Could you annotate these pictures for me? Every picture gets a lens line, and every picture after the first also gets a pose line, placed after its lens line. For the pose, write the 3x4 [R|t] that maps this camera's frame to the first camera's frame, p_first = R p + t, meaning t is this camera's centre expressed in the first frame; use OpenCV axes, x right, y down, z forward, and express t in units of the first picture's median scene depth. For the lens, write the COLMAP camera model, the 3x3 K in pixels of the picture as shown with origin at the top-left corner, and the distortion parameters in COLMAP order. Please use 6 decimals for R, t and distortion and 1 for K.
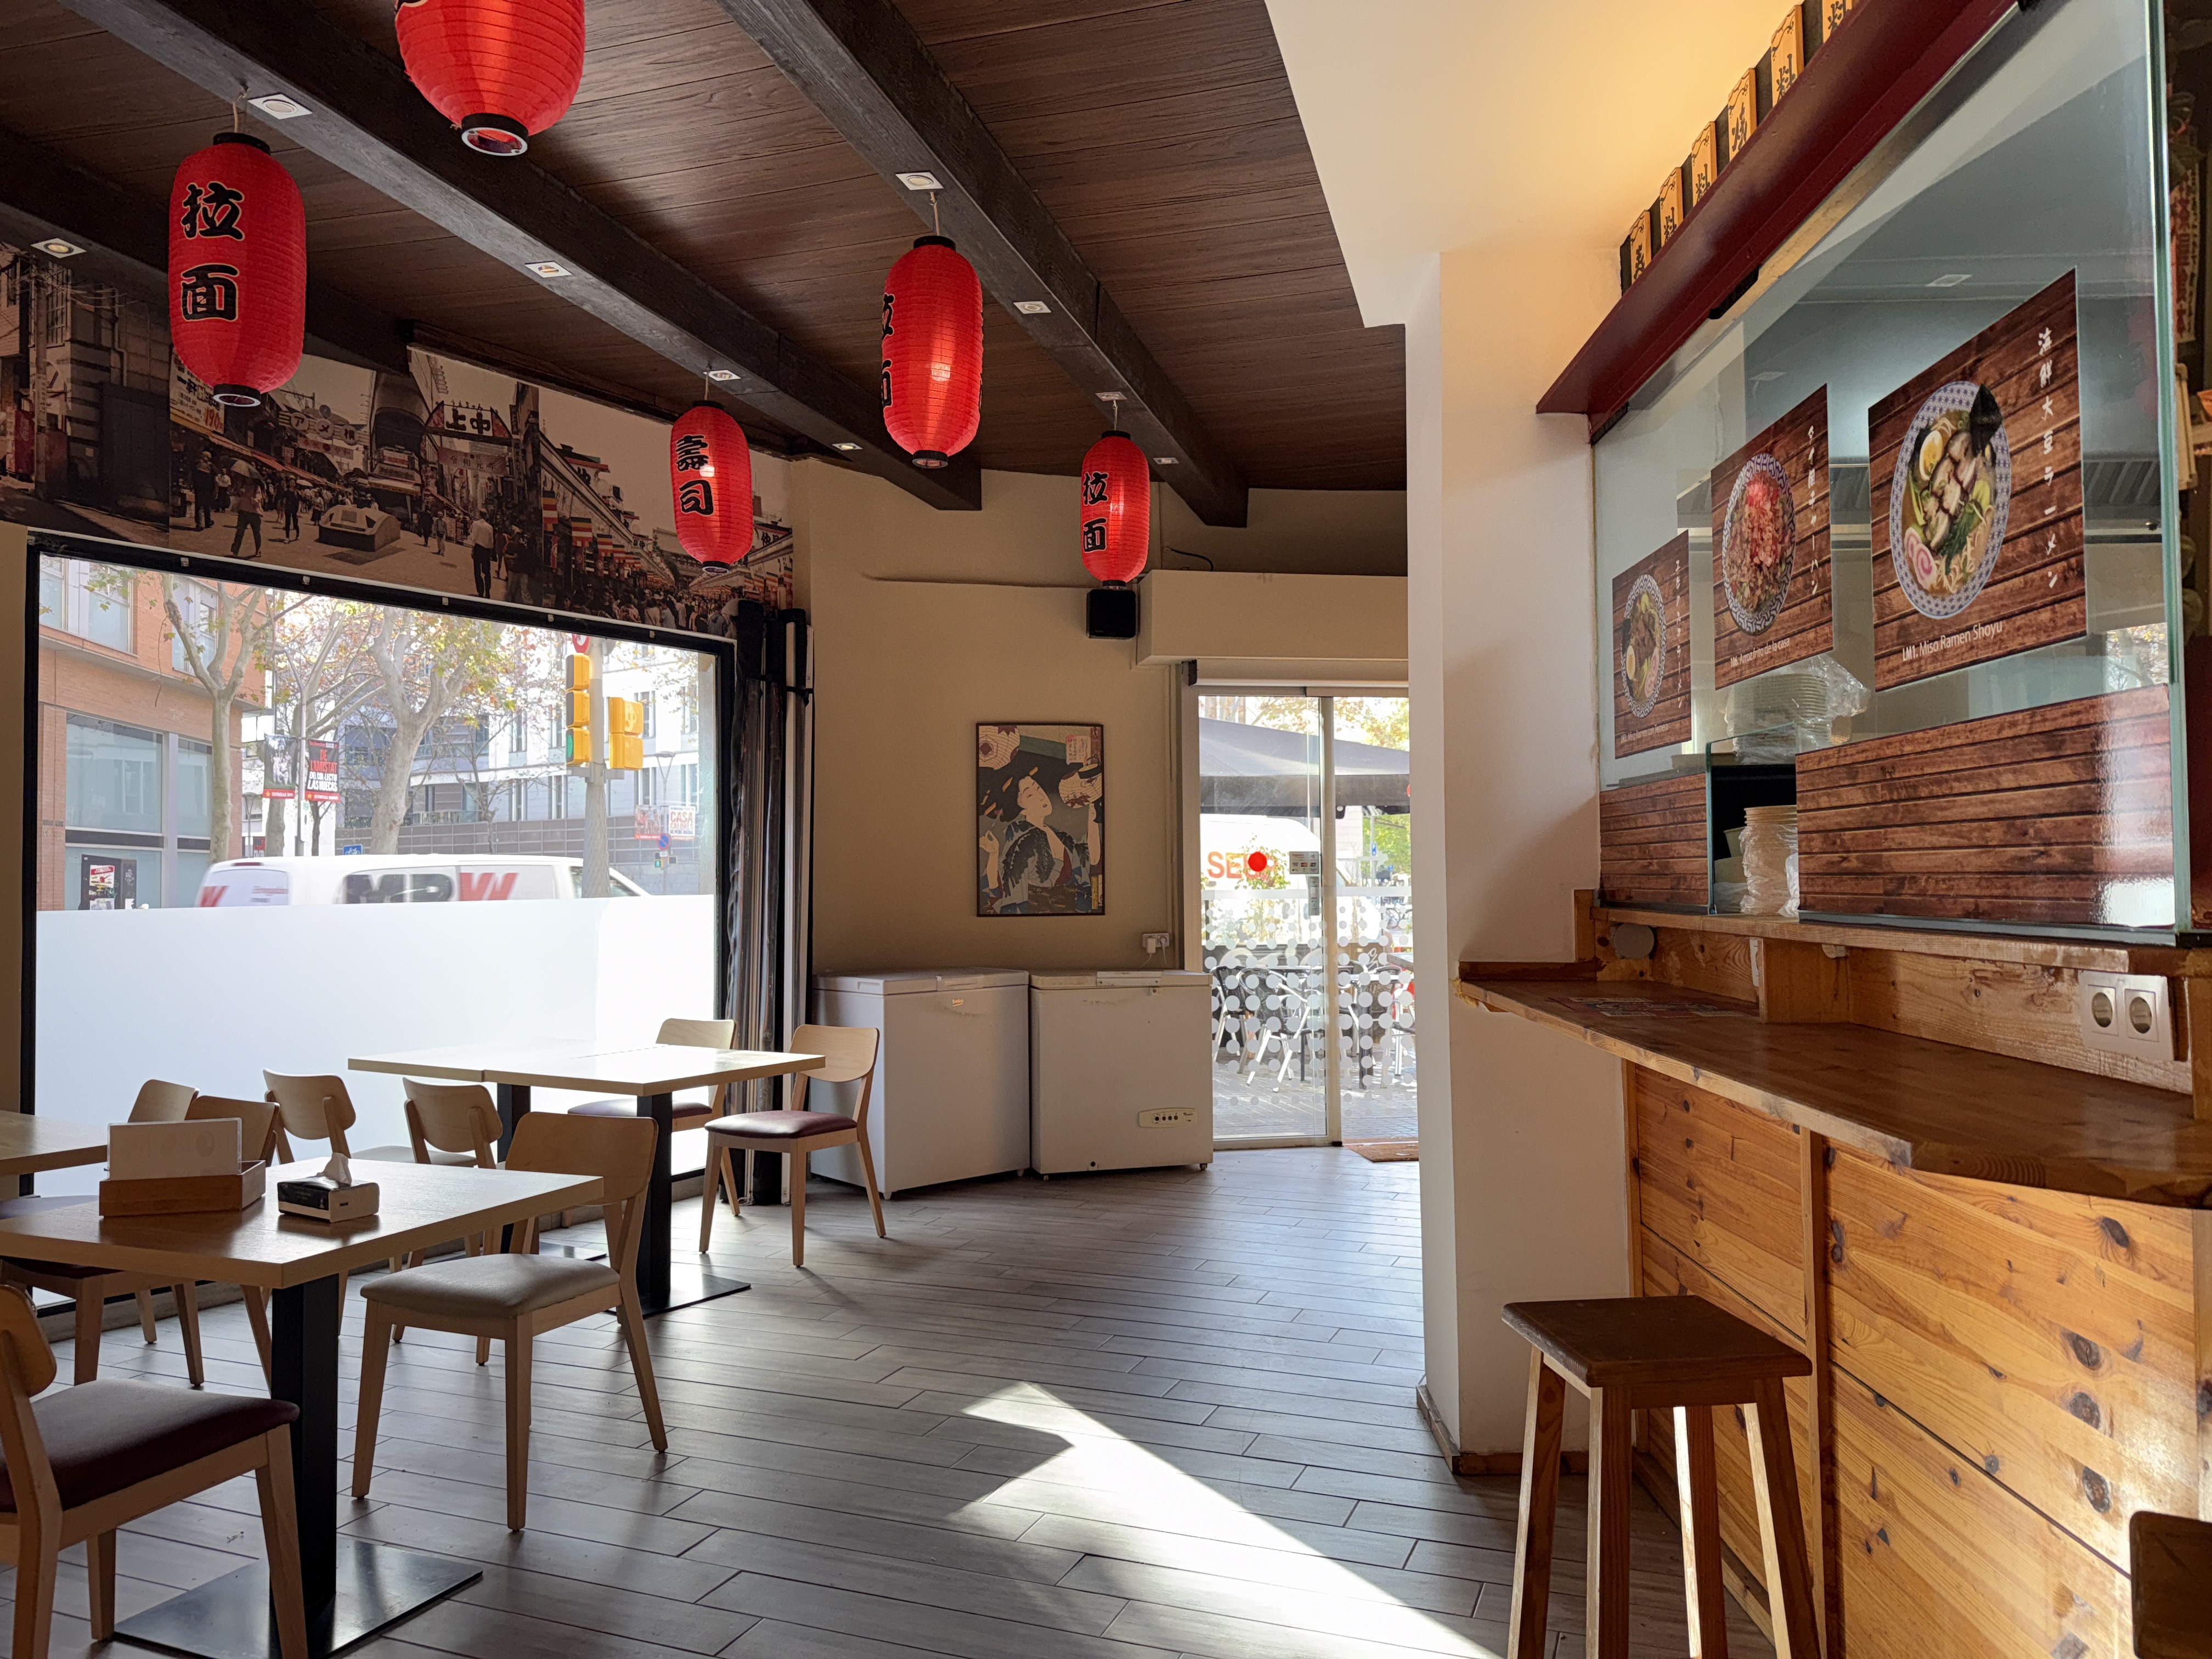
lens RADIAL K [[1537.3, 0, 1109.4], [0, 1537.3, 822.9], [0, 0, 1]] dist [0.169240, -0.278440]
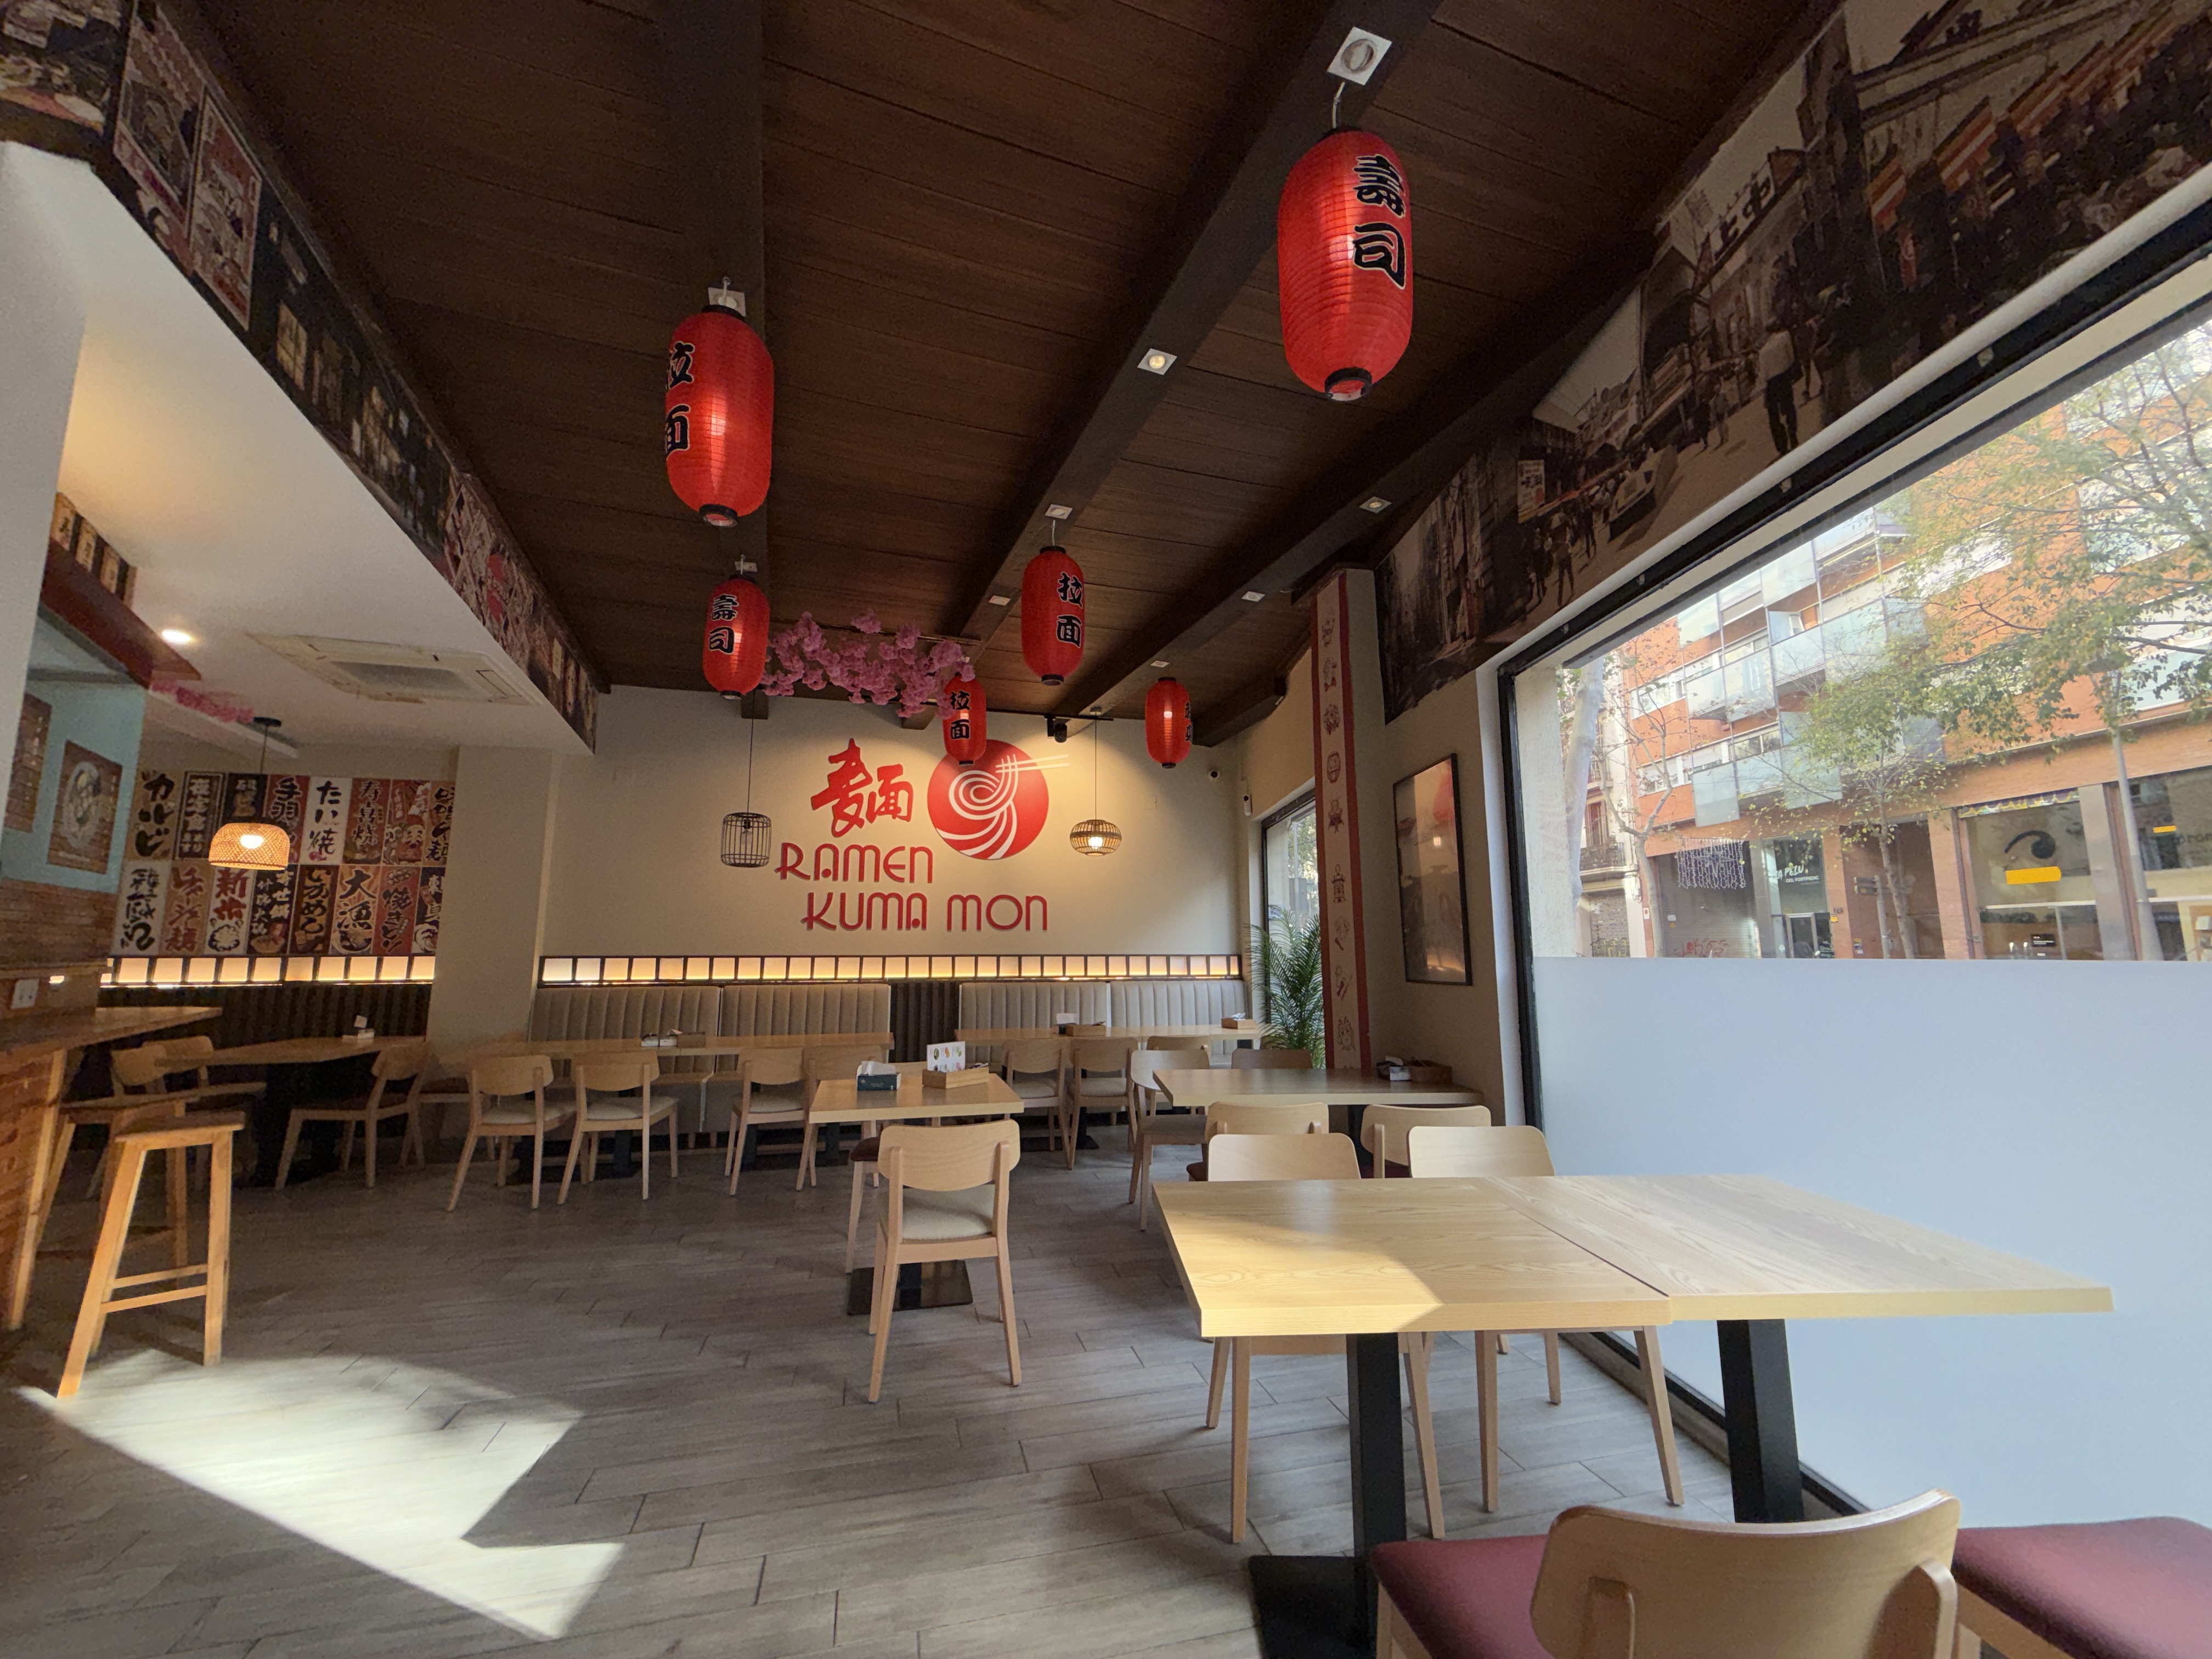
lens RADIAL K [[875.8, 0, 1106.0], [0, 875.8, 829.5], [0, 0, 1]] dist [0.001545, -0.000383]
pose [[-0.806900, -0.067430, -0.586826, 0.002374], [0.033251, 0.986702, -0.159099, 0.049203], [0.589751, -0.147890, -0.793928, 1.191960]]
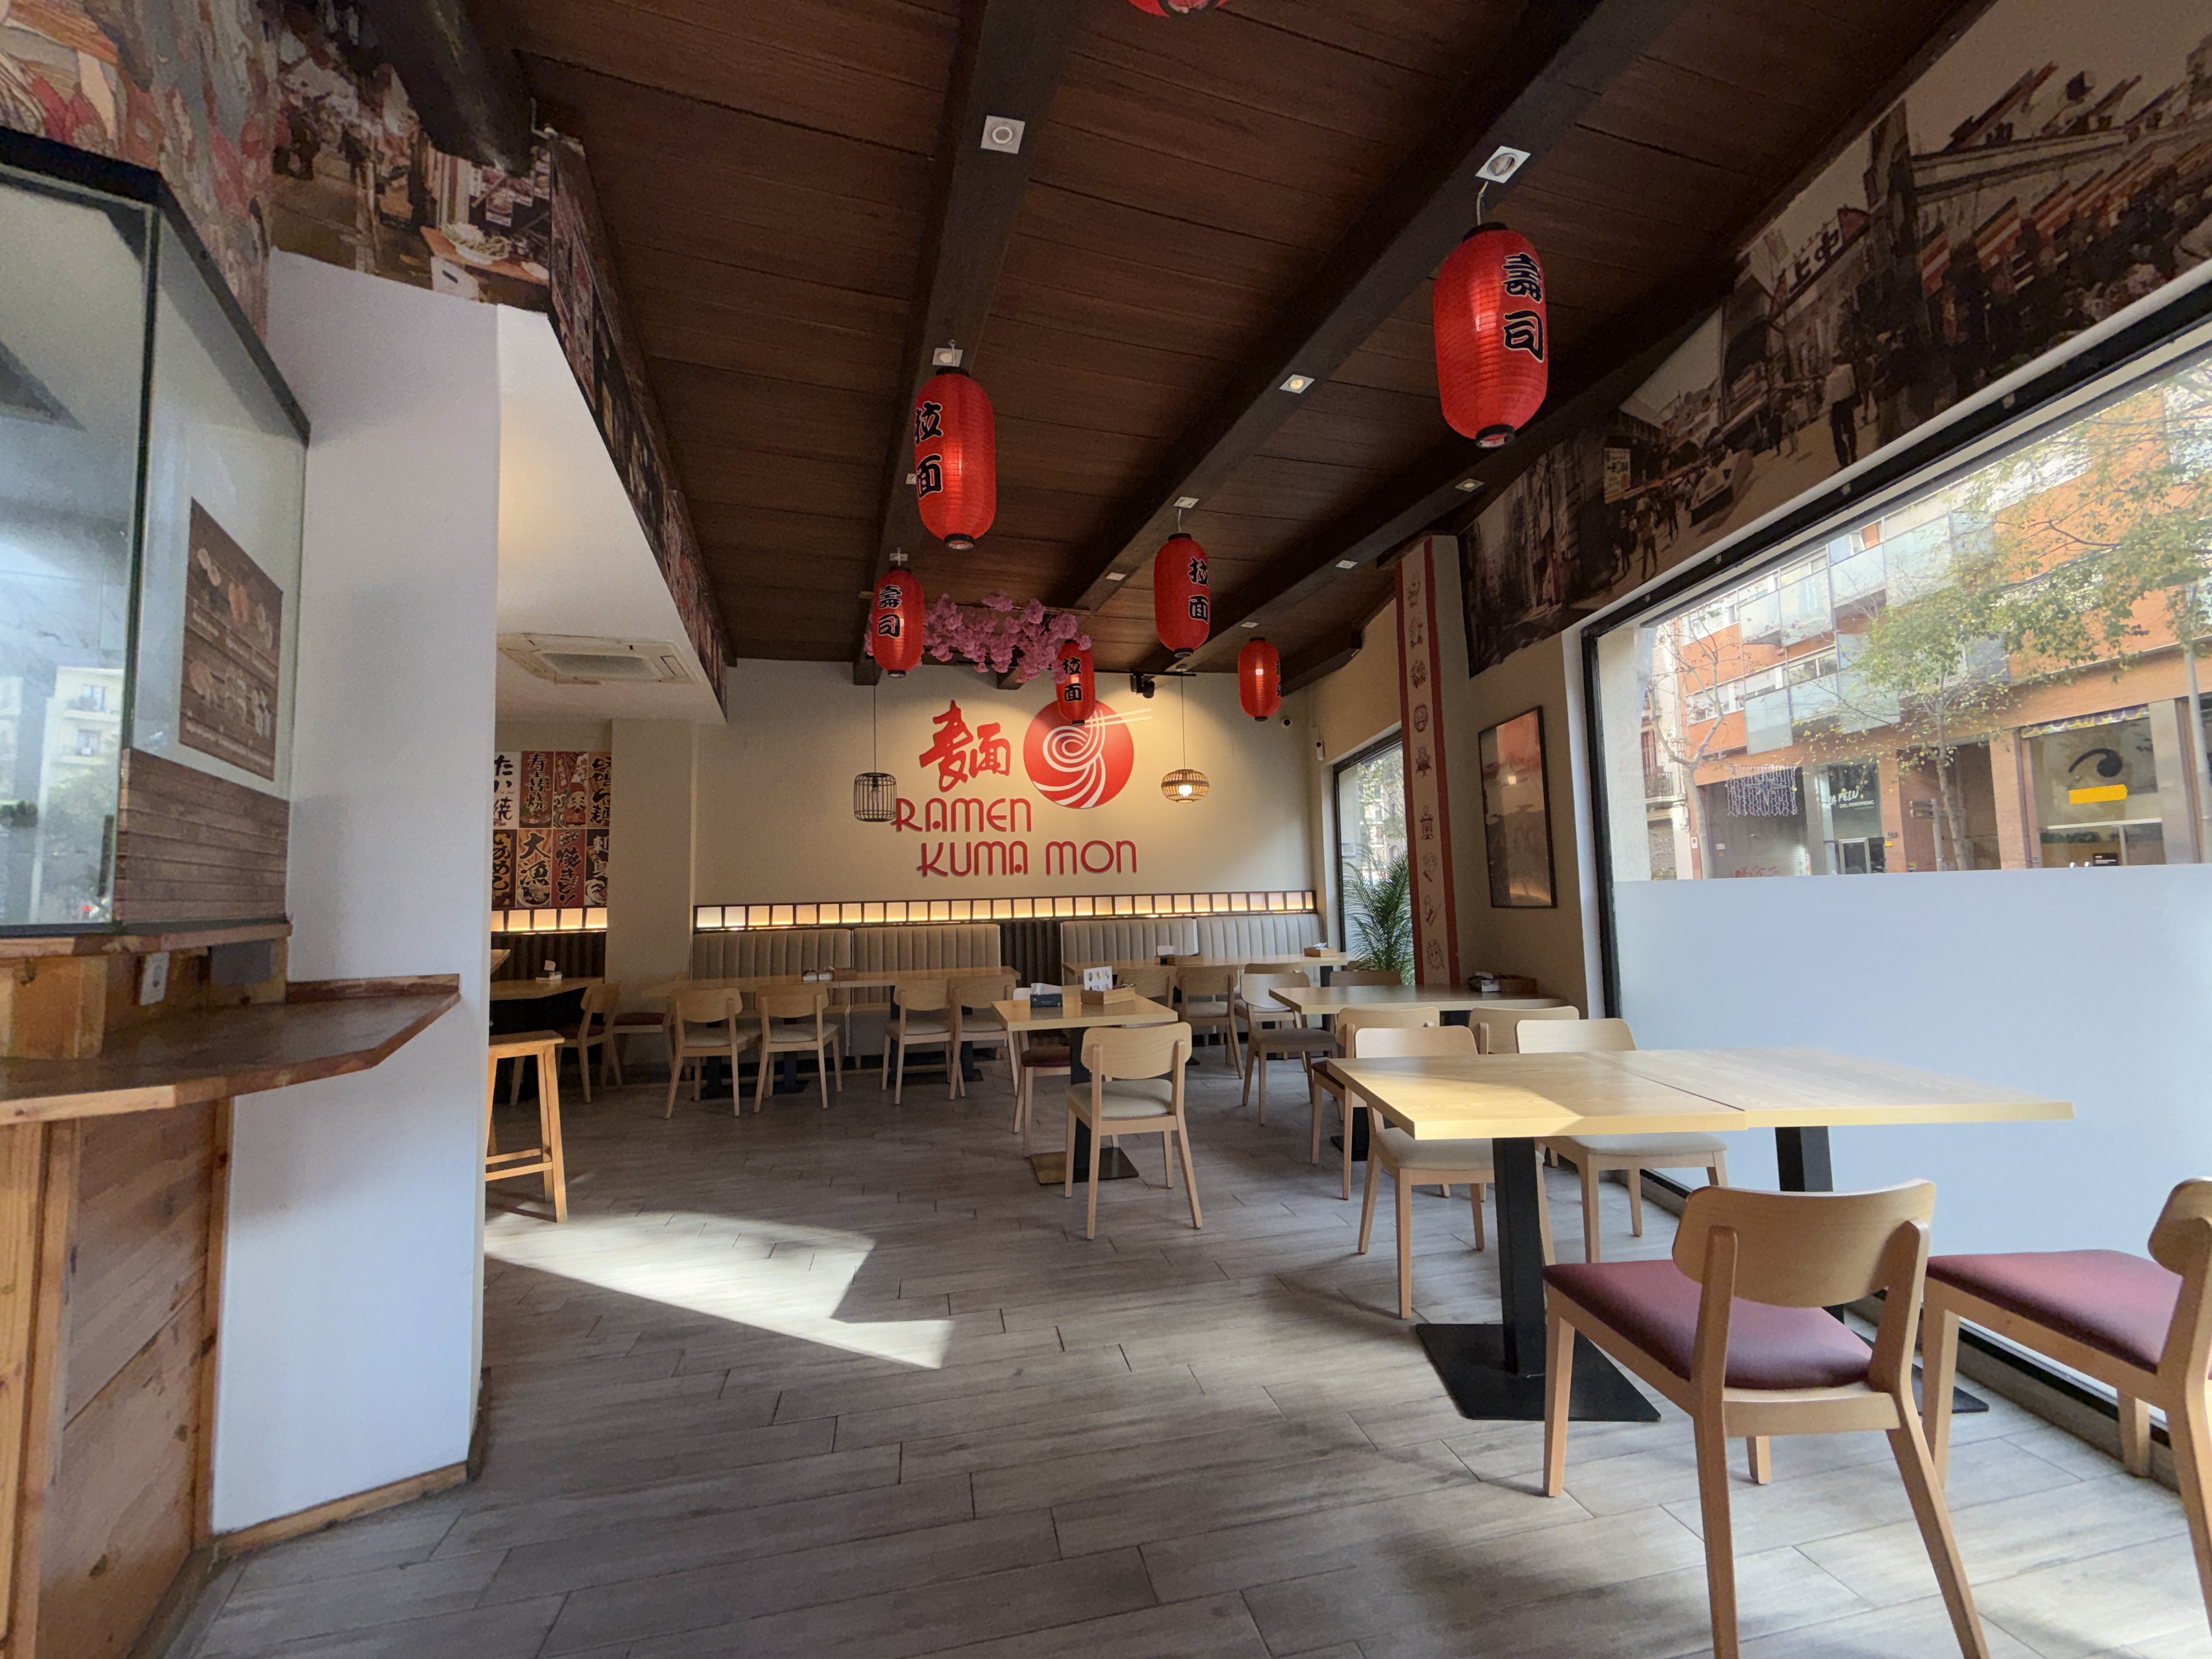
lens RADIAL K [[875.8, 0, 1106.0], [0, 875.8, 829.5], [0, 0, 1]] dist [0.001545, -0.000383]
pose [[-0.829334, -0.008330, -0.558691, 0.136715], [0.055650, 0.993686, -0.097423, 0.053872], [0.555975, -0.111887, -0.823634, 1.231090]]
